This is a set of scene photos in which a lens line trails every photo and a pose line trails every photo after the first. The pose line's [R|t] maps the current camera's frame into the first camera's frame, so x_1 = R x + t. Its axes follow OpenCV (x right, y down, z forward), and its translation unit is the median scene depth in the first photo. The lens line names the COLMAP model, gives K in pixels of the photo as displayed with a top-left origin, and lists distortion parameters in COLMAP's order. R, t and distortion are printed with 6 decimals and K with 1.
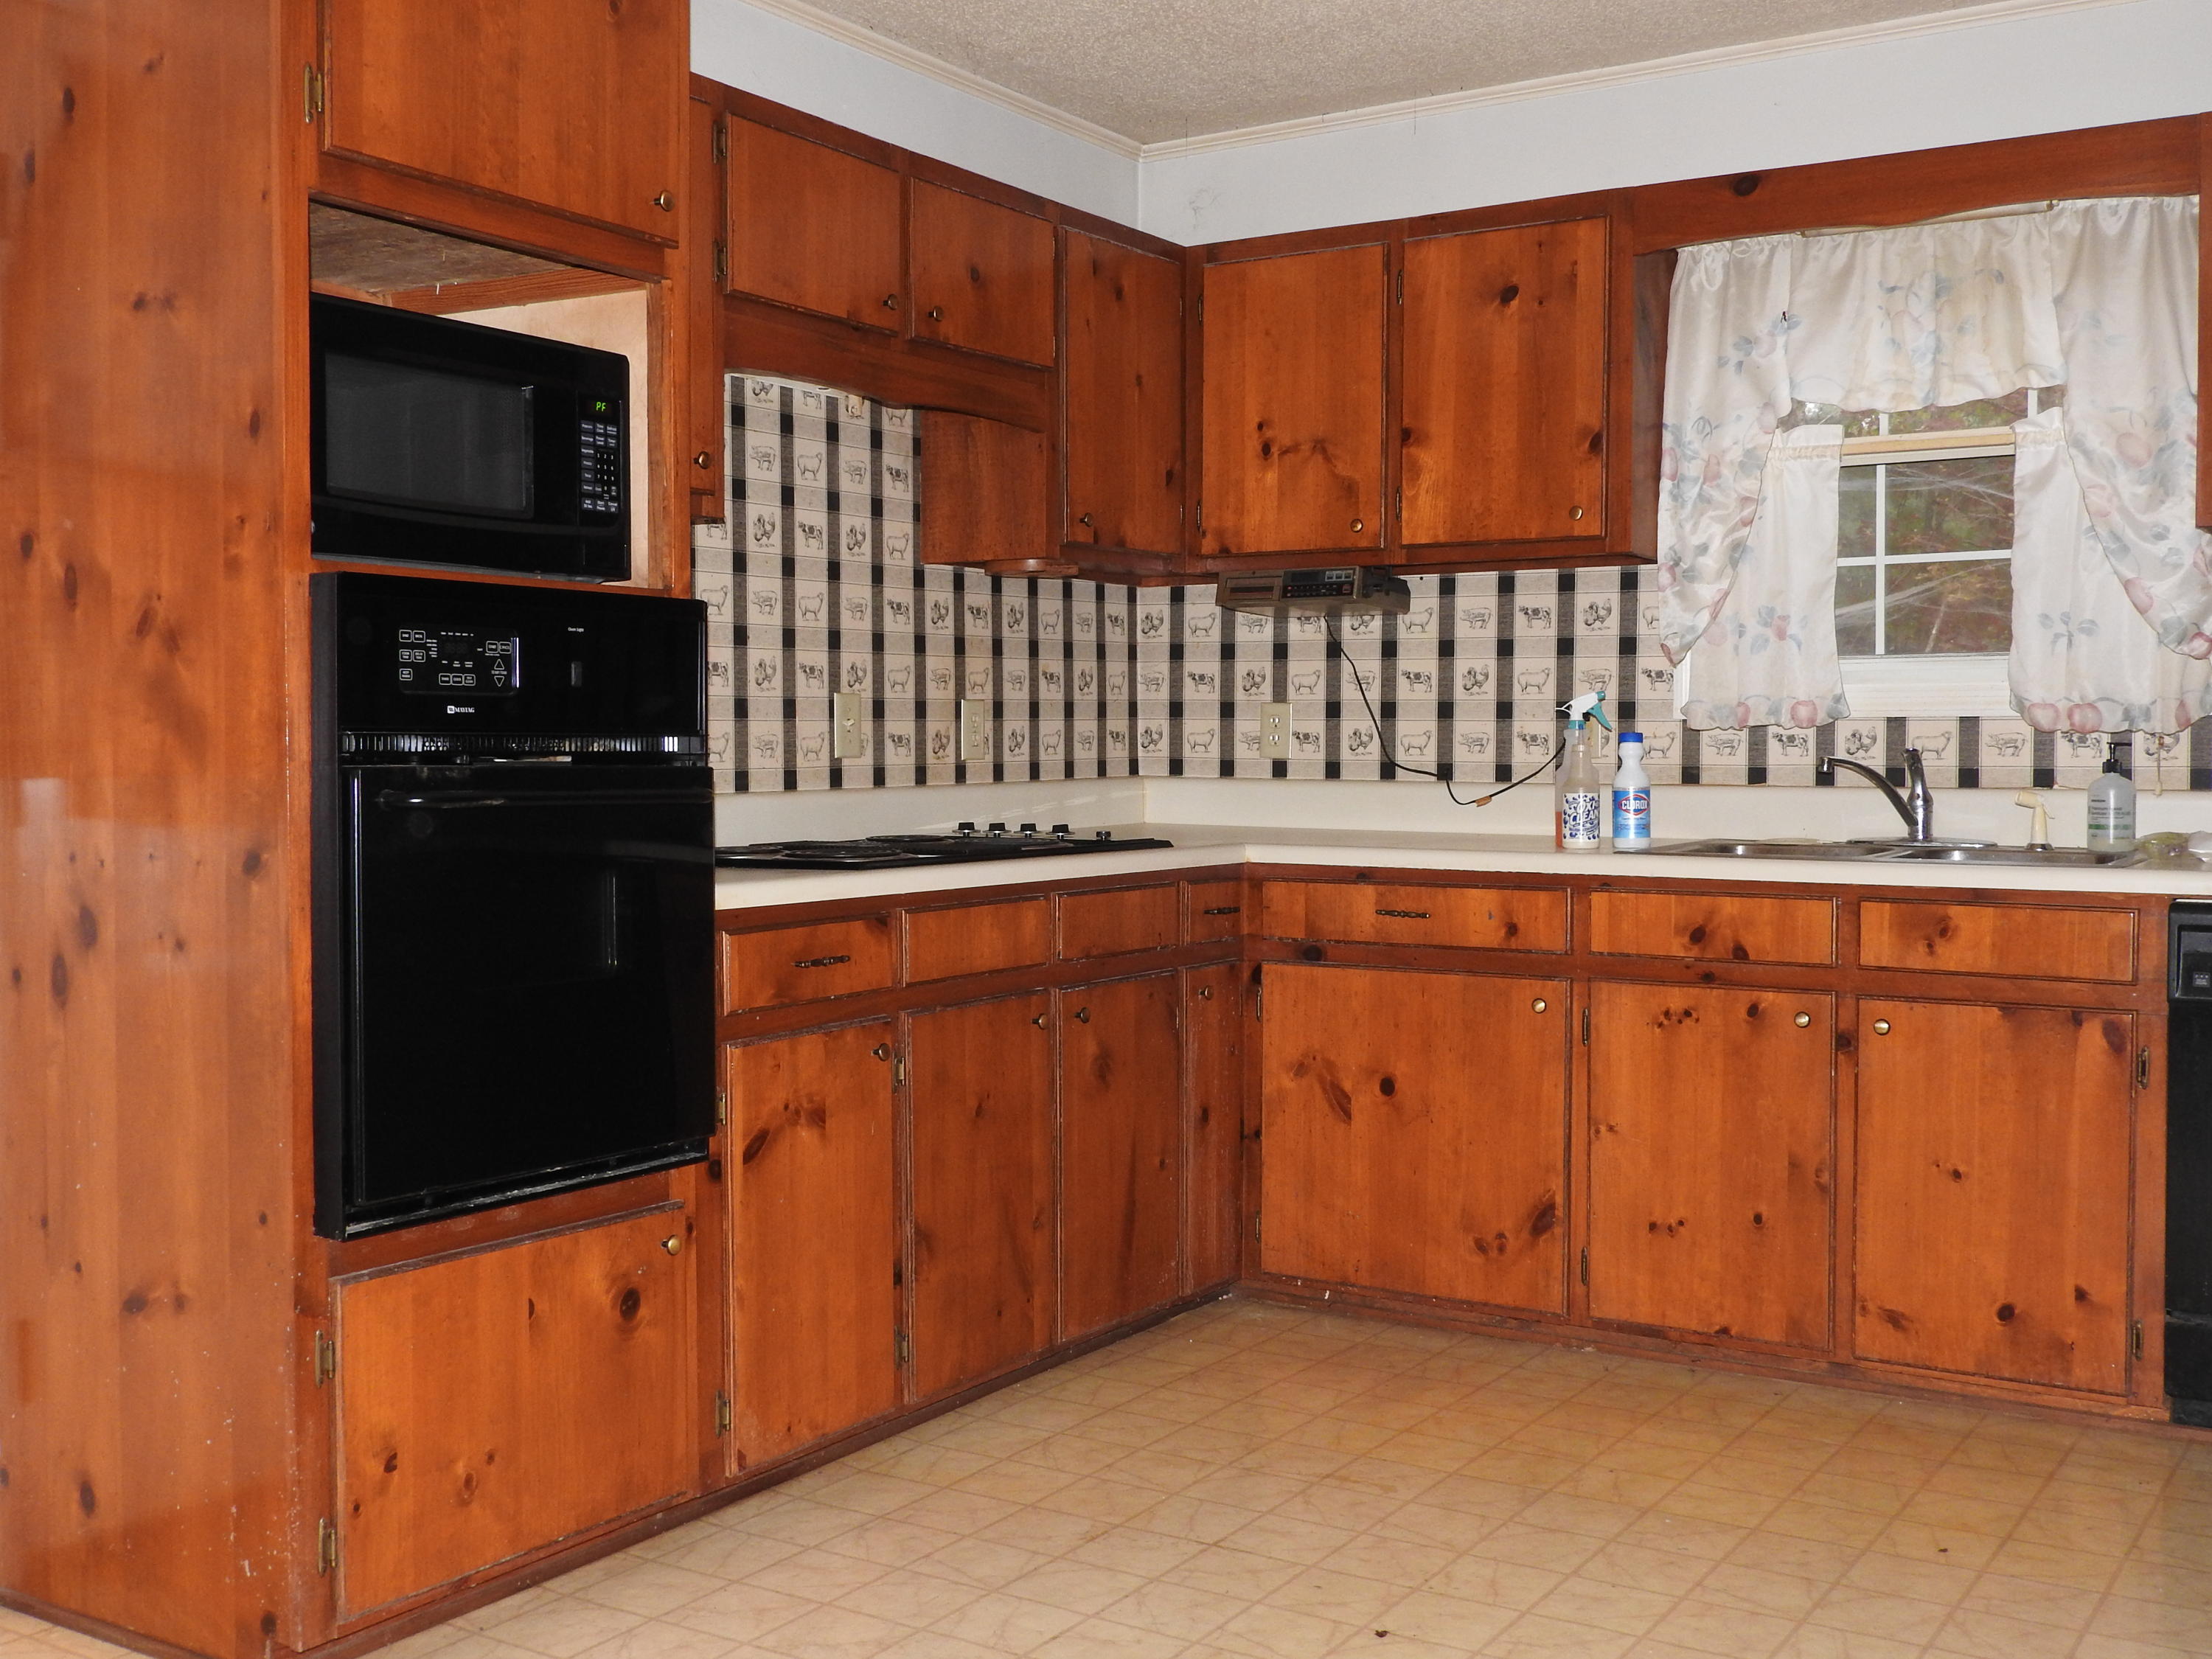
lens RADIAL K [[2307.7, 0, 1105.1], [0, 2307.7, 855.5], [0, 0, 1]] dist [-0.011432, -0.019449]
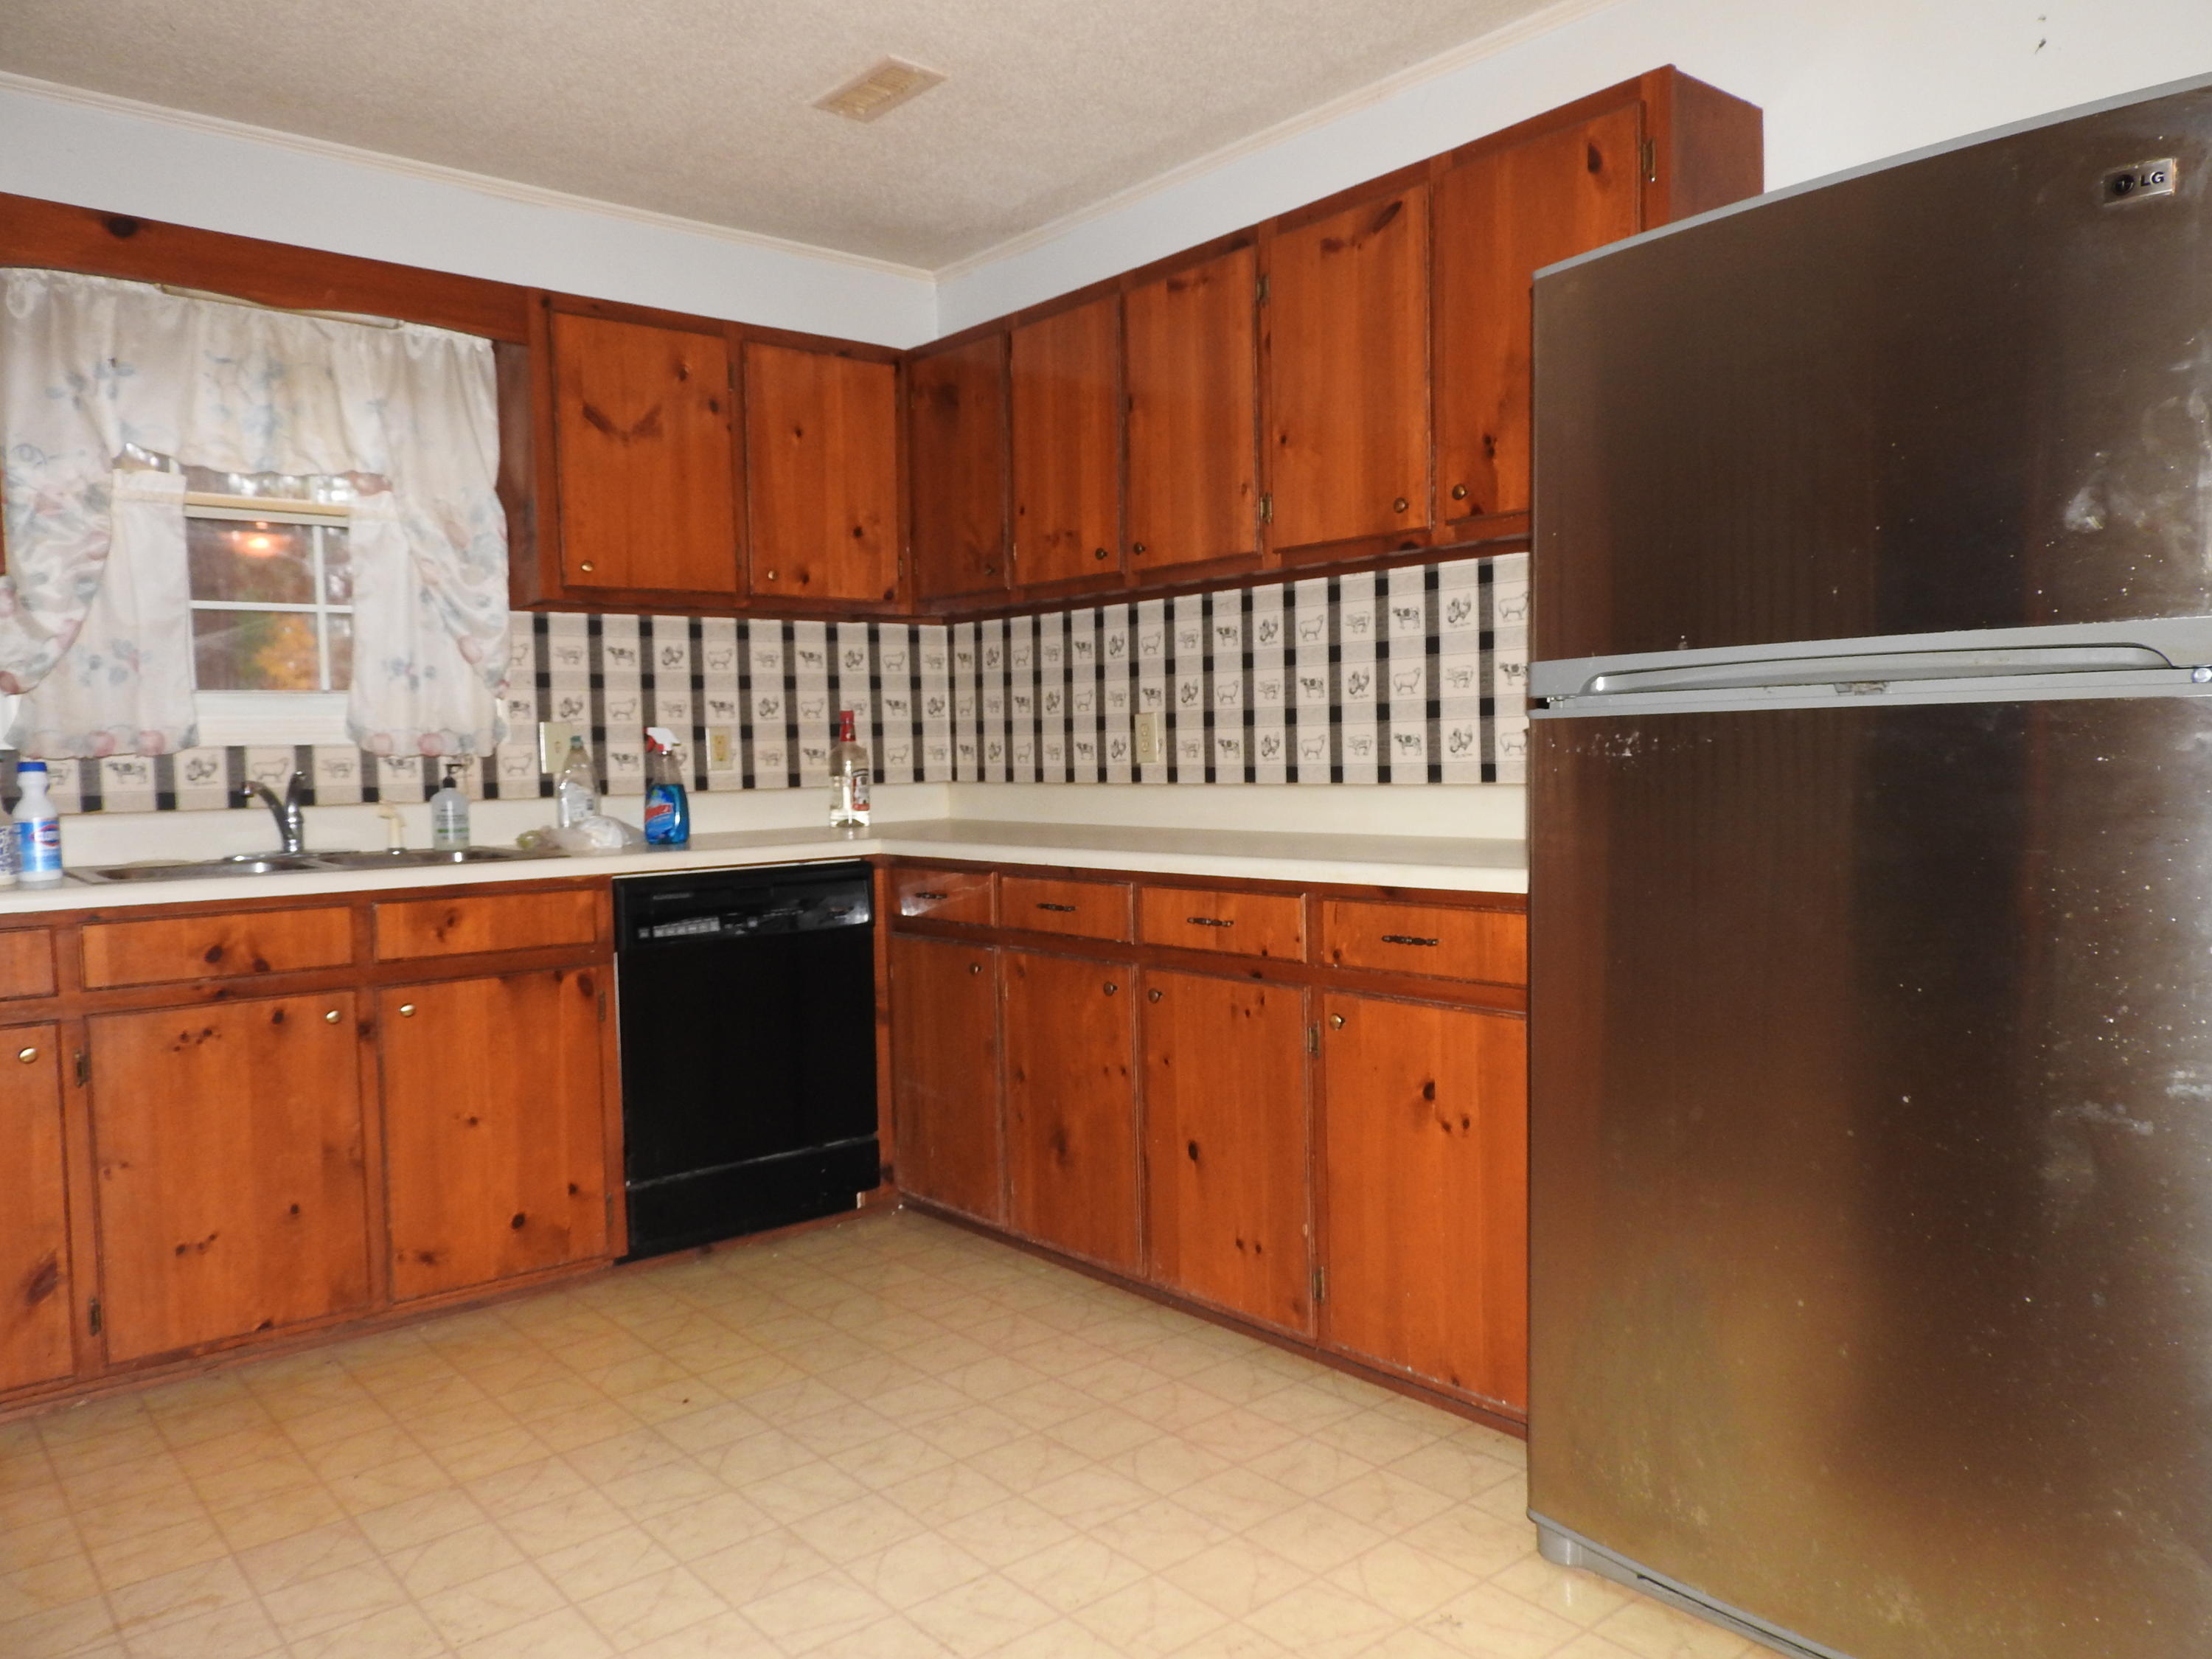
lens RADIAL K [[1603.1, 0, 1106.0], [0, 1603.1, 829.5], [0, 0, 1]] dist [0.035555, -0.005765]
pose [[0.302153, -0.053978, 0.951730, -0.308001], [0.067370, 0.997108, 0.035163, -0.020074], [-0.950876, 0.053493, 0.304916, 0.391544]]
